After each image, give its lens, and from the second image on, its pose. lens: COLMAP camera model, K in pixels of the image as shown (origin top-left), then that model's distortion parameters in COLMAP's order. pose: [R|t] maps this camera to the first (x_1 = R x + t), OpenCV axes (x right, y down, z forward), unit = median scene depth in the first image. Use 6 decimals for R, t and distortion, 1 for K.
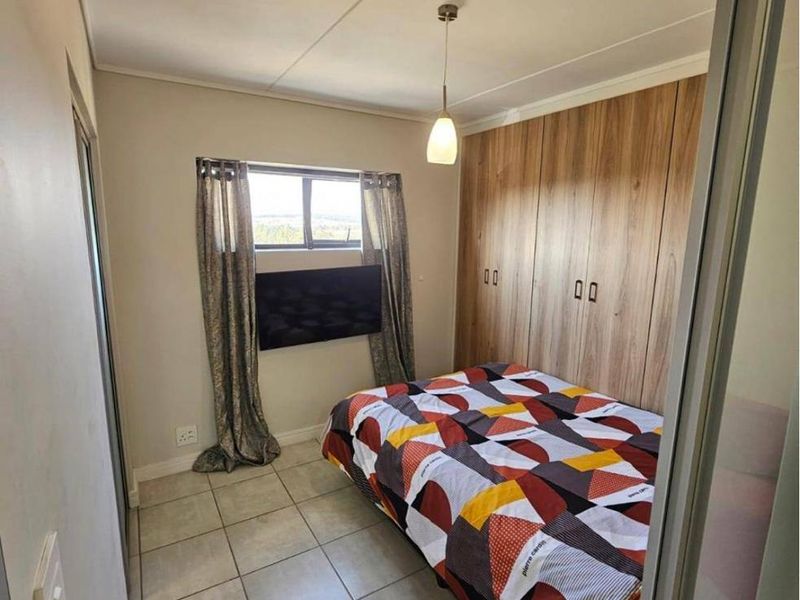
lens RADIAL K [[443.6, 0, 400.0], [0, 443.6, 300.0], [0, 0, 1]] dist [0.002340, 0.000286]
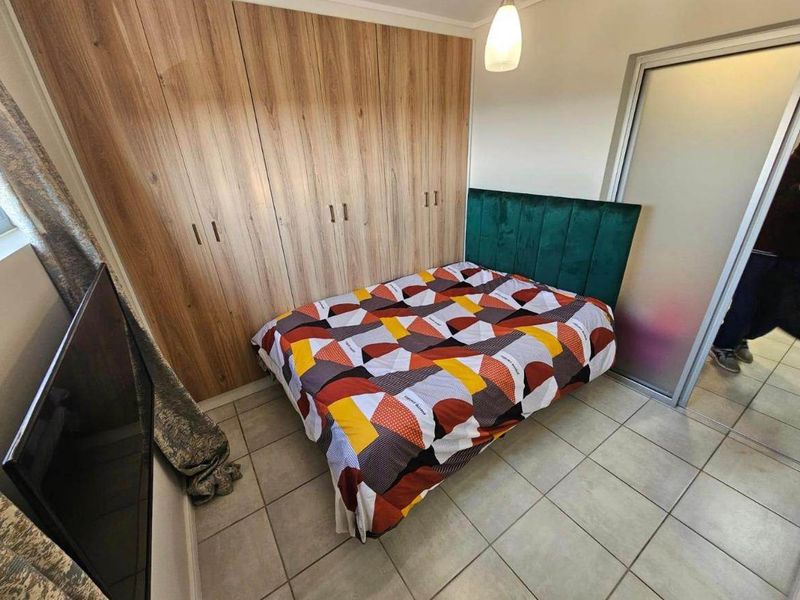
lens RADIAL K [[325.7, 0, 400.0], [0, 325.7, 300.0], [0, 0, 1]] dist [-0.002355, -0.000135]
pose [[-0.043972, -0.431265, 0.901153, -0.470486], [0.206604, 0.878601, 0.430553, -0.162169], [-0.977436, 0.205114, 0.050467, 0.905230]]
